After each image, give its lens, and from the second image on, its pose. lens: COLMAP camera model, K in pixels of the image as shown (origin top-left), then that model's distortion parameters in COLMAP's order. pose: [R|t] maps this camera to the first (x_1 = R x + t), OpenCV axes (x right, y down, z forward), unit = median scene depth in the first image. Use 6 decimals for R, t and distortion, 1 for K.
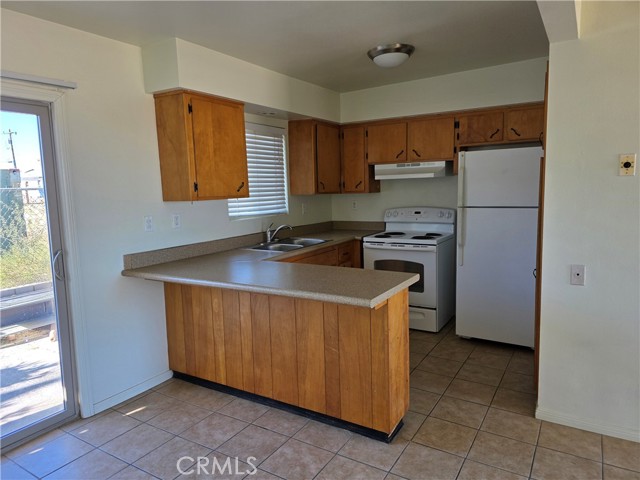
lens RADIAL K [[428.8, 0, 325.4], [0, 428.8, 238.7], [0, 0, 1]] dist [0.036130, -0.014626]
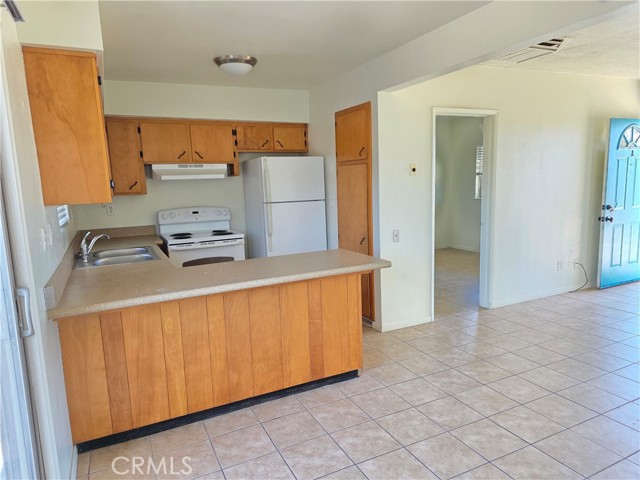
lens RADIAL K [[428.8, 0, 326.1], [0, 428.8, 241.9], [0, 0, 1]] dist [0.036130, -0.014626]
pose [[0.531909, -0.113767, 0.839125, -0.746684], [0.122355, 0.990861, 0.056780, -0.015748], [-0.837915, 0.072470, 0.540968, 0.268126]]
